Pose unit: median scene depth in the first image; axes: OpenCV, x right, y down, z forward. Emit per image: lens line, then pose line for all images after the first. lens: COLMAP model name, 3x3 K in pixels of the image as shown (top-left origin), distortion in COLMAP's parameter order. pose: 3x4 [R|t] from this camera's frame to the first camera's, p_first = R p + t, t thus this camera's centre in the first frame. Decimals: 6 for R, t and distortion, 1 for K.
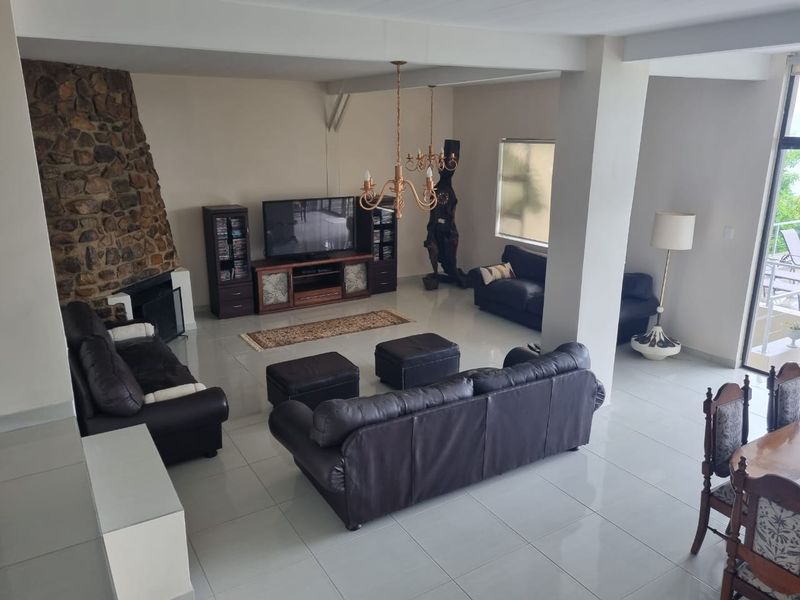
lens RADIAL K [[597.2, 0, 398.7], [0, 597.2, 297.0], [0, 0, 1]] dist [0.025505, -0.011526]
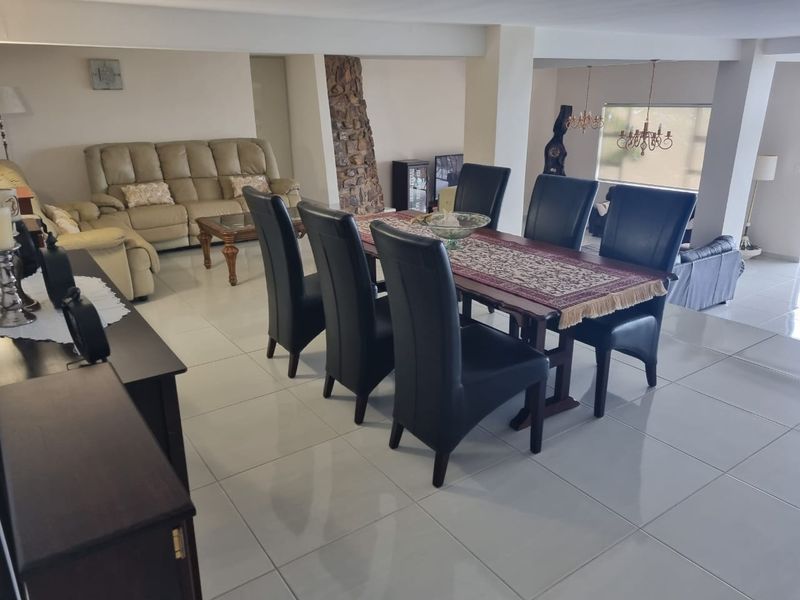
lens RADIAL K [[597.2, 0, 400.0], [0, 597.2, 303.2], [0, 0, 1]] dist [0.025505, -0.011526]
pose [[0.998170, -0.032649, 0.050897, -0.487421], [0.029295, 0.997436, 0.065292, 0.094051], [-0.052898, -0.063681, 0.996567, -0.410690]]
